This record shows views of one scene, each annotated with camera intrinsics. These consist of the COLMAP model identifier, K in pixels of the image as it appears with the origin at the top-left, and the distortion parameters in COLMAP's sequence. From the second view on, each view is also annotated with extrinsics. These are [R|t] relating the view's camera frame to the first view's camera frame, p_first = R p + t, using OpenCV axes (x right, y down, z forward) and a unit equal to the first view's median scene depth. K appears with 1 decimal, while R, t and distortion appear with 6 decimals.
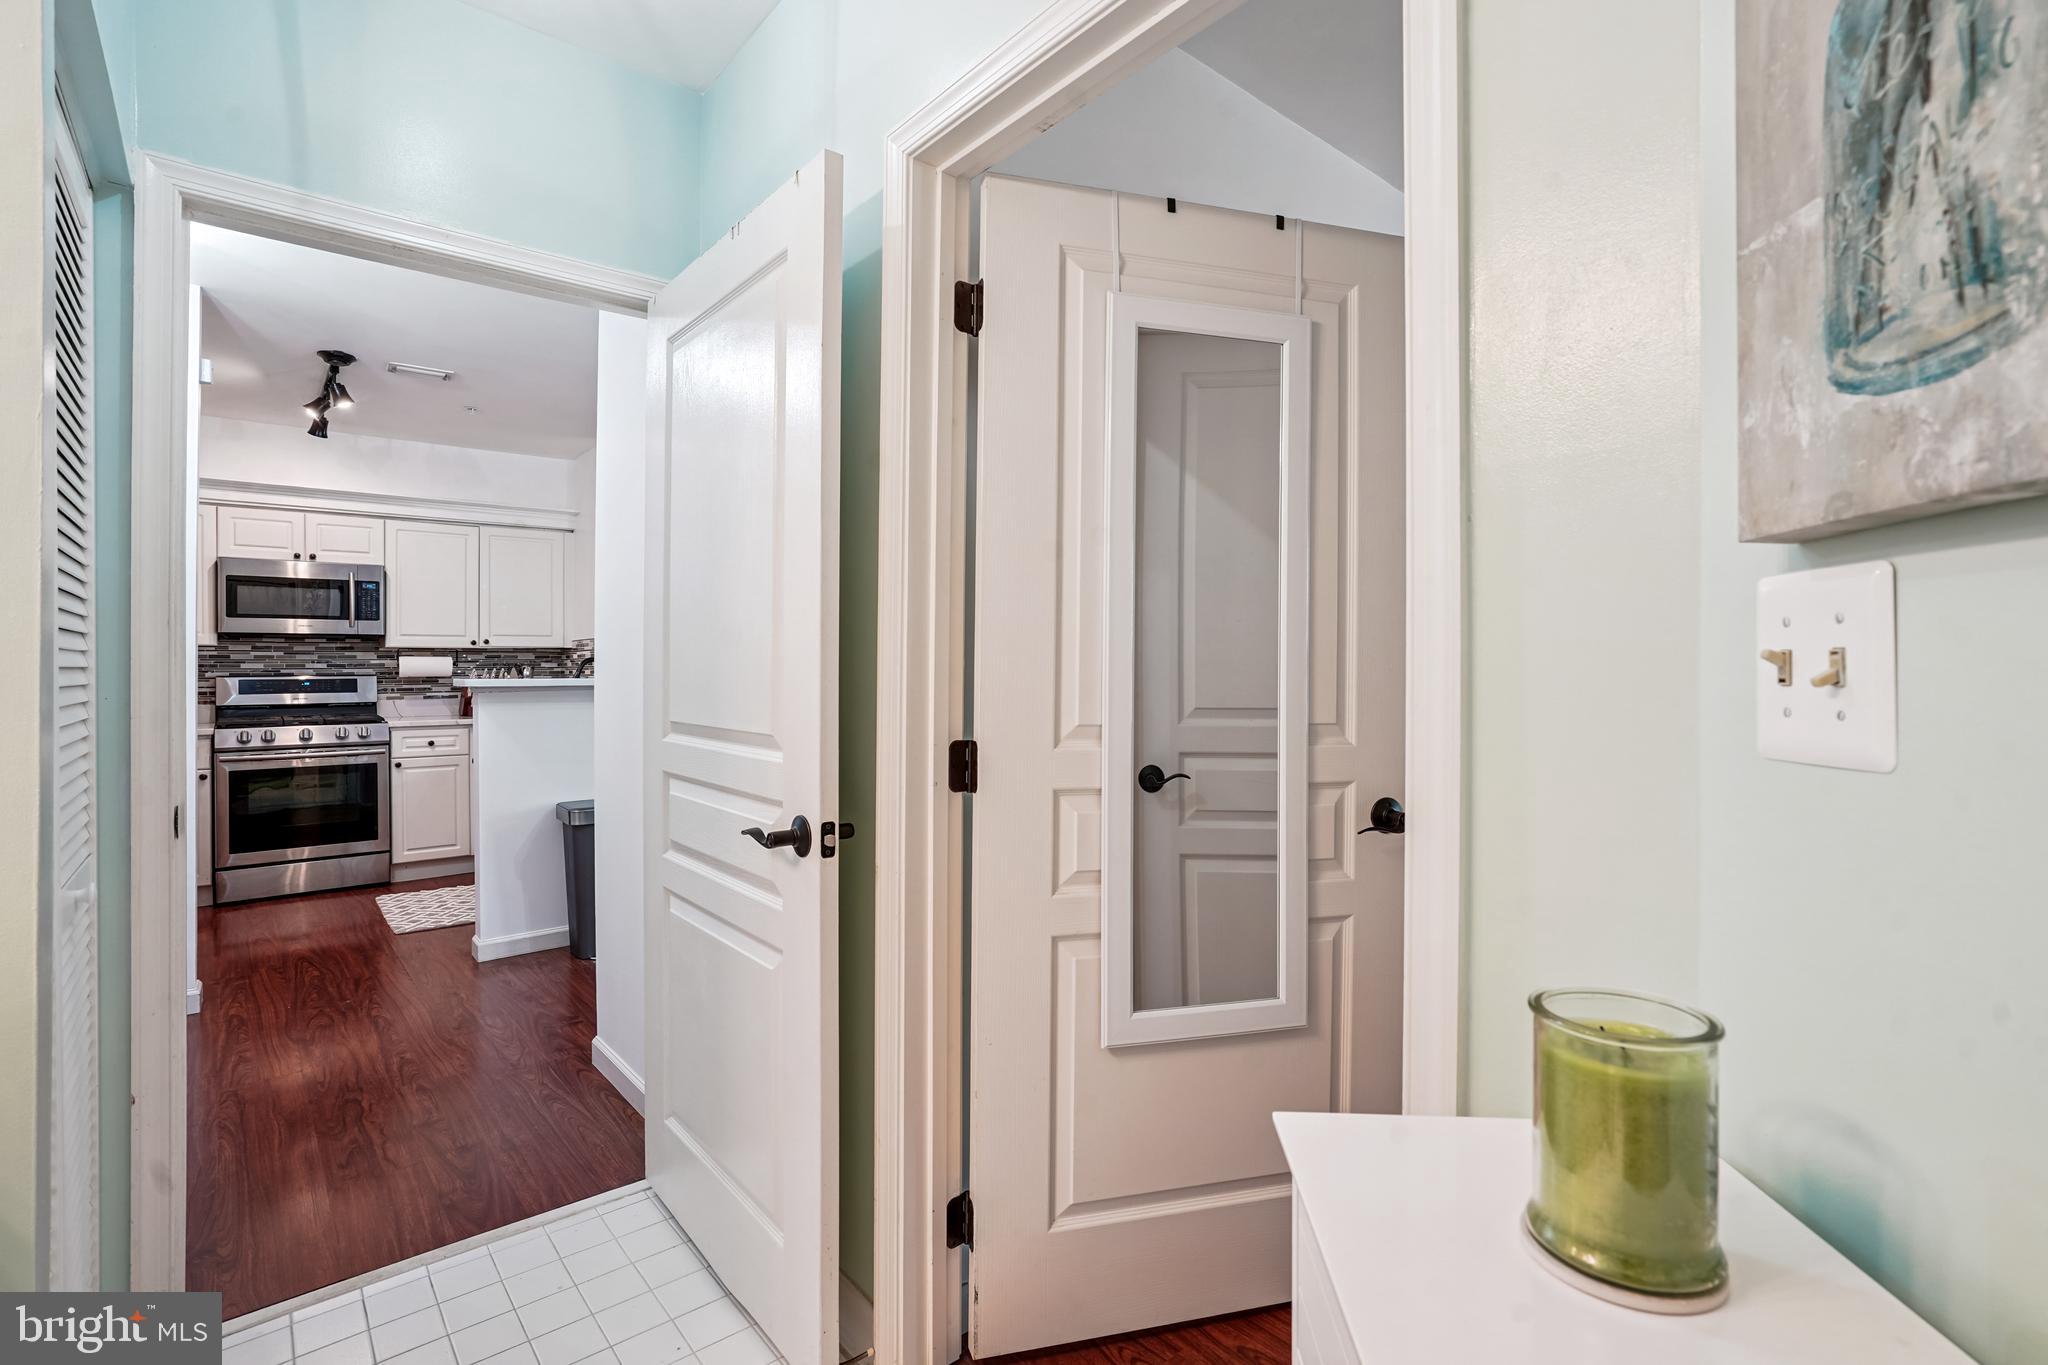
lens RADIAL K [[953.8, 0, 1033.4], [0, 953.8, 663.2], [0, 0, 1]] dist [-0.042081, 0.019317]
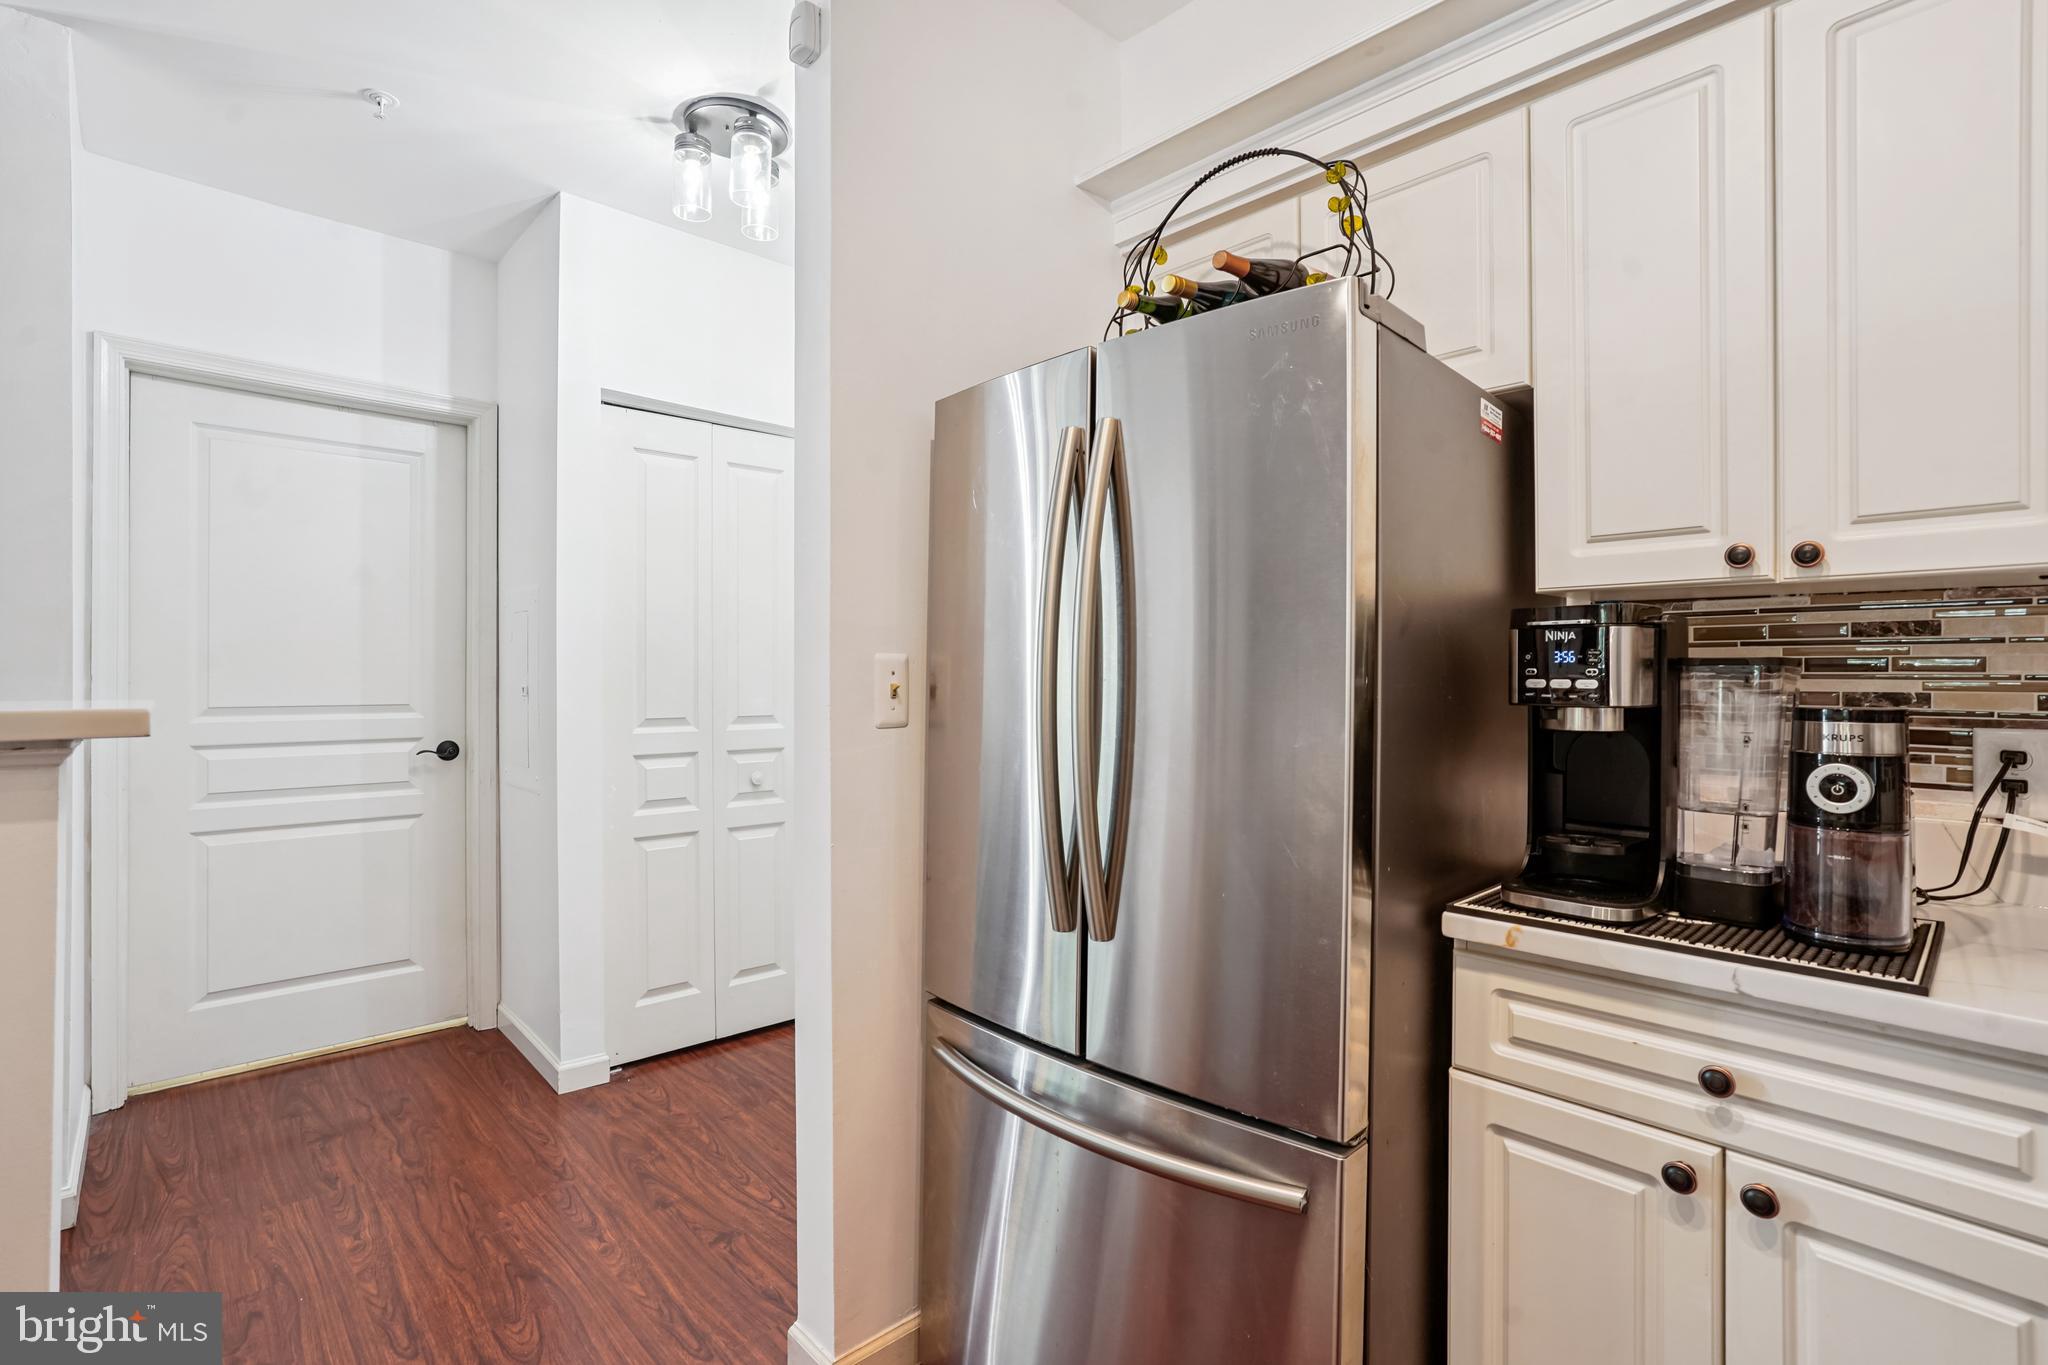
lens RADIAL K [[953.8, 0, 1021.9], [0, 953.8, 670.9], [0, 0, 1]] dist [-0.042081, 0.019317]
pose [[-0.999202, -0.003714, -0.039779, -0.619864], [-0.003383, 0.999959, -0.008393, 0.007077], [0.039808, -0.008251, -0.999173, 0.933503]]
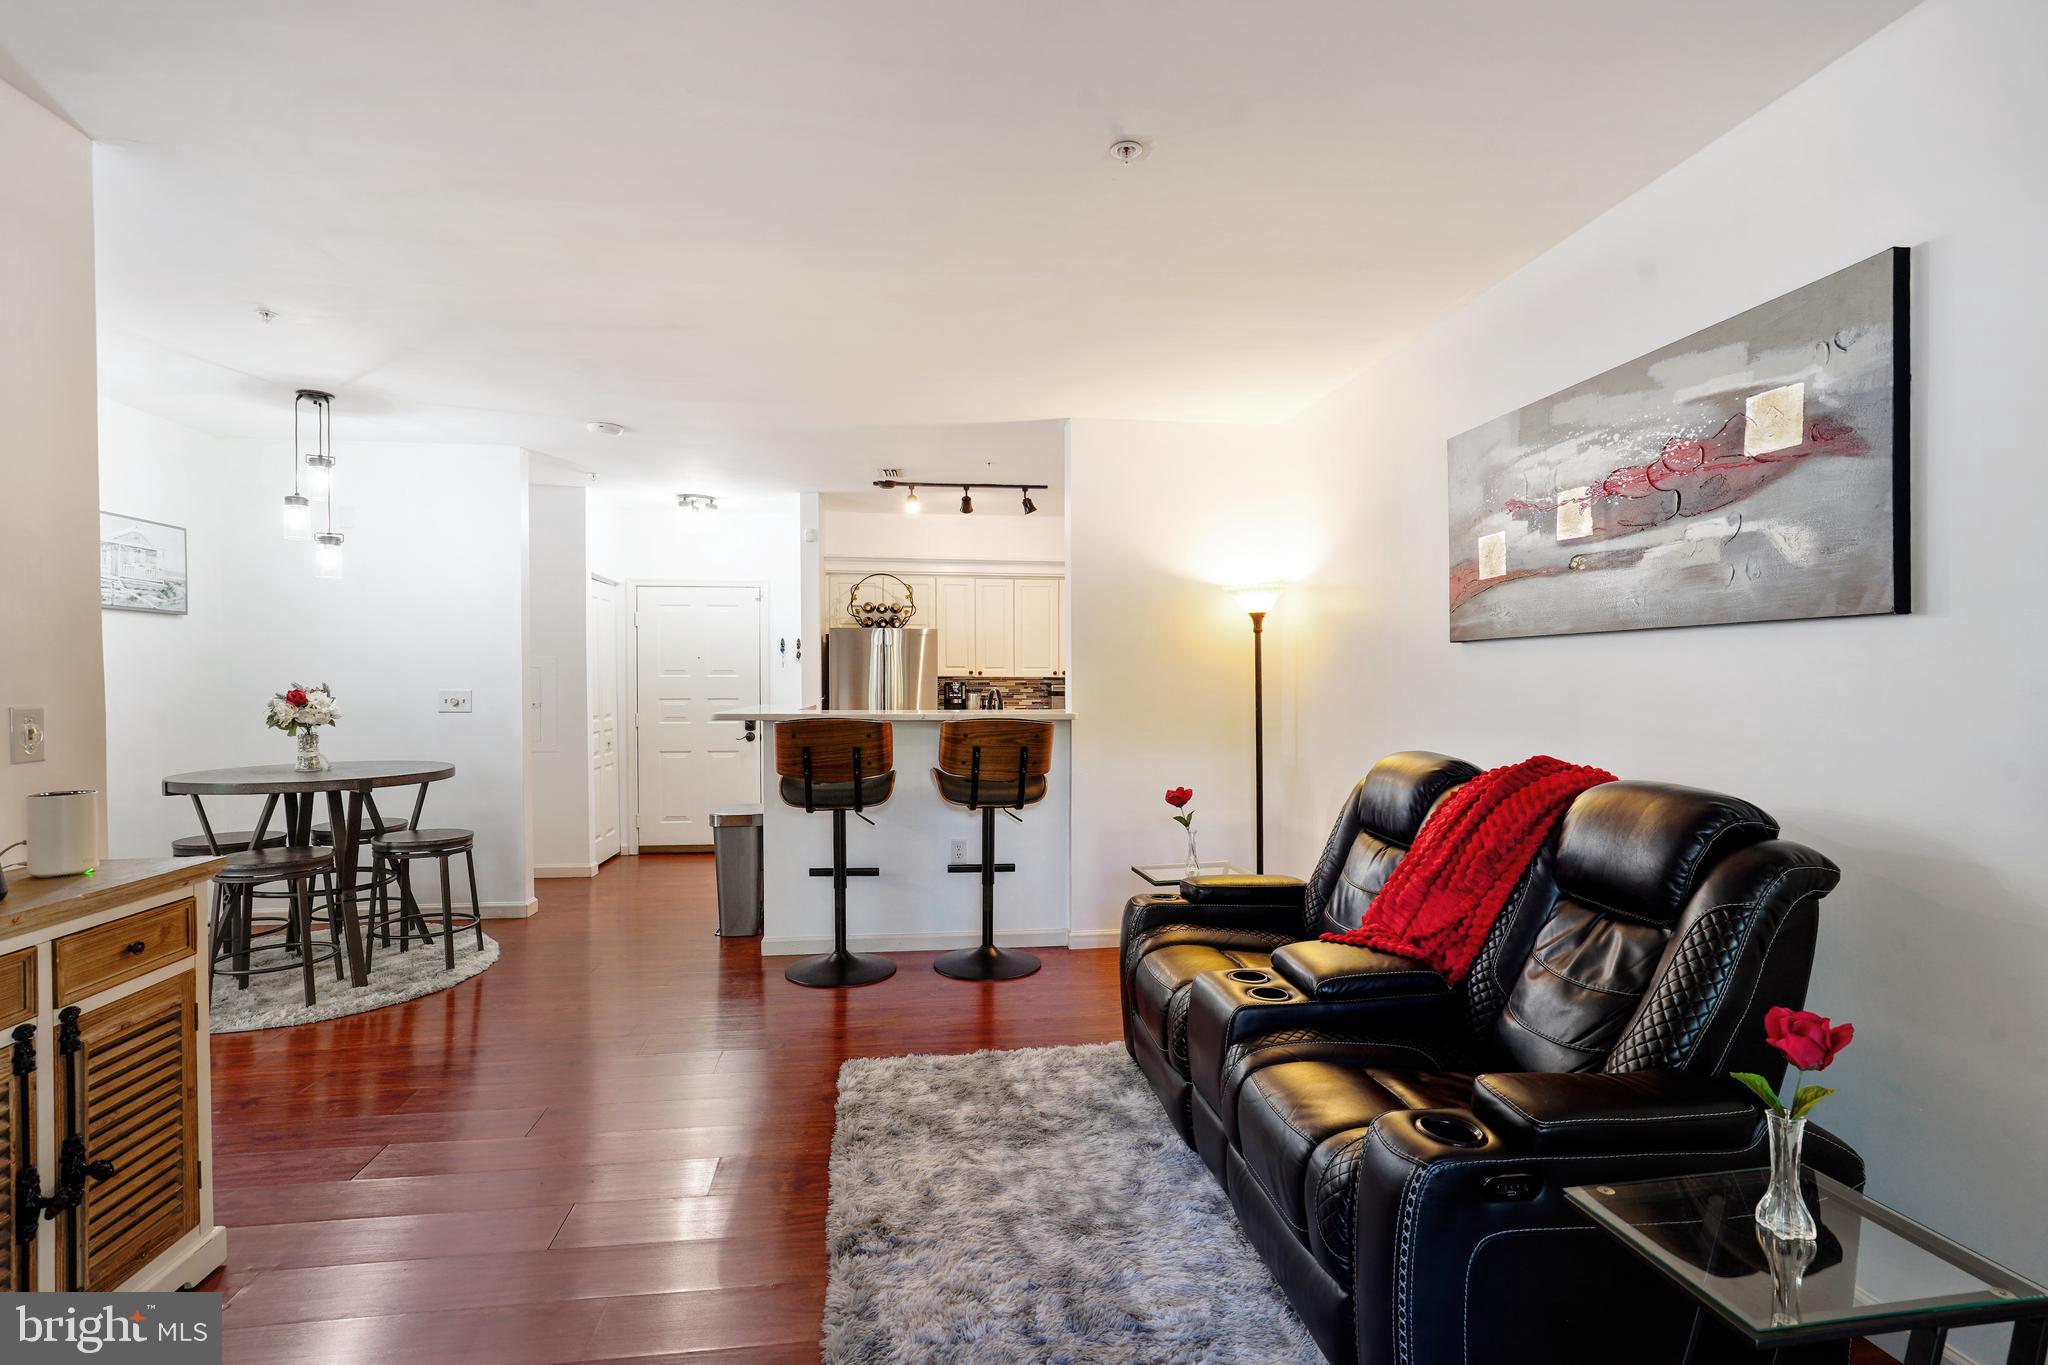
lens RADIAL K [[953.8, 0, 1023.2], [0, 953.8, 697.9], [0, 0, 1]] dist [-0.042081, 0.019317]
pose [[-0.540883, 0.019080, -0.840882, 0.307397], [0.005475, 0.999801, 0.019165, -0.013287], [0.841080, 0.005762, -0.540880, 1.515666]]
